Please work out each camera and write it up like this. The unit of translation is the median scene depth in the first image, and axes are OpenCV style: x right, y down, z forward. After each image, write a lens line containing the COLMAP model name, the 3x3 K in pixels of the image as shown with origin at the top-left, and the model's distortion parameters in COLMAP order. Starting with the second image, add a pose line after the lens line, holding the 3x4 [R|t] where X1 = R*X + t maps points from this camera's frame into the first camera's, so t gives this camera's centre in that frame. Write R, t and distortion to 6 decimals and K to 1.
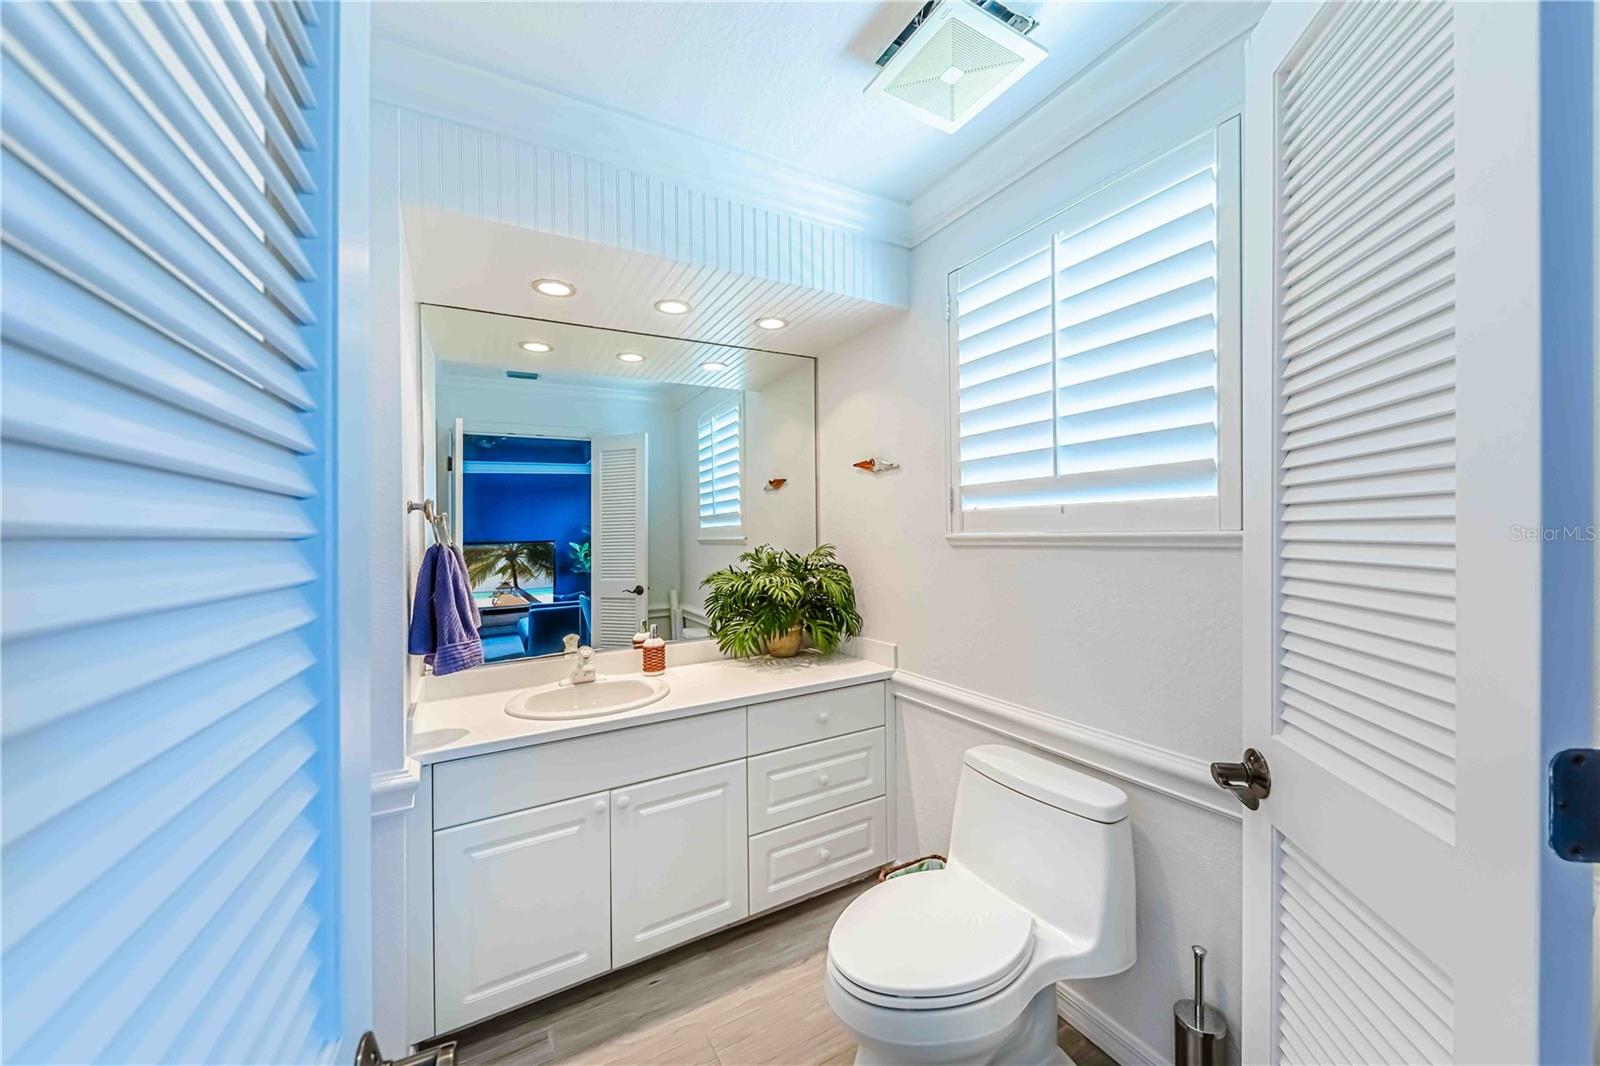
lens RADIAL K [[589.1, 0, 800.0], [0, 589.1, 533.0], [0, 0, 1]] dist [0.000620, -0.000395]
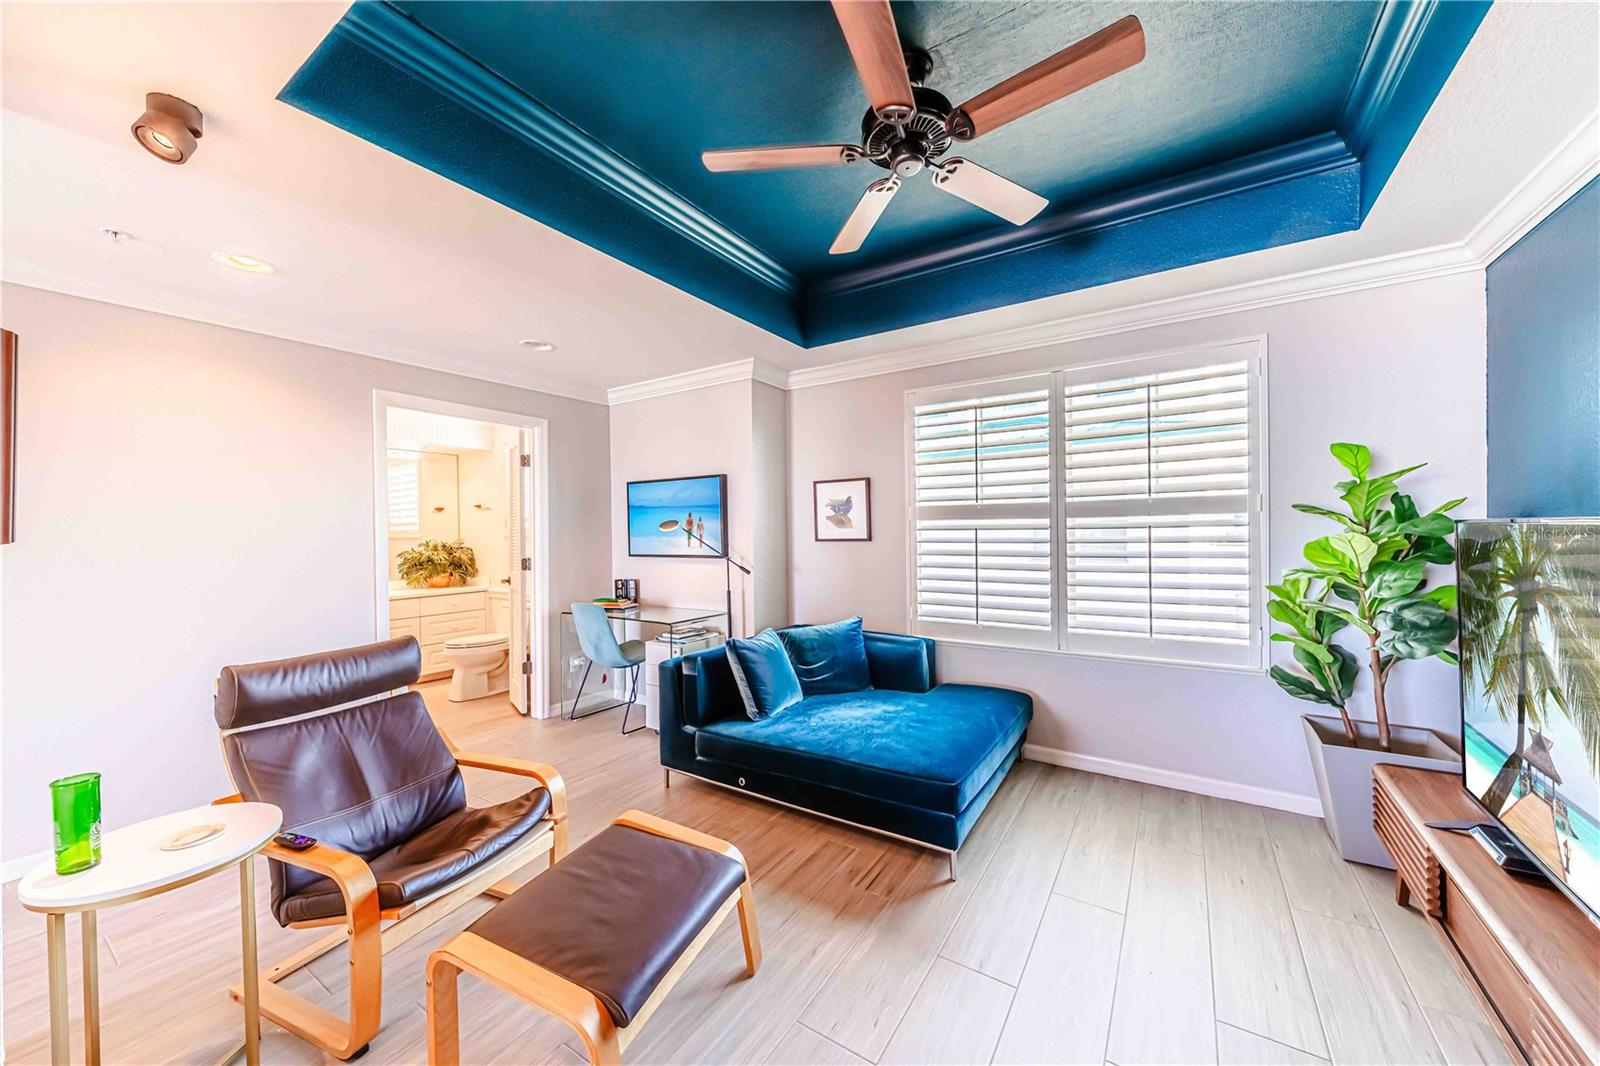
lens RADIAL K [[589.1, 0, 800.0], [0, 589.1, 533.0], [0, 0, 1]] dist [0.000620, -0.000395]
pose [[0.887162, 0.011235, 0.461322, 0.159557], [-0.007974, 0.999928, -0.009018, 0.007557], [-0.461390, 0.004322, 0.887187, -1.721519]]
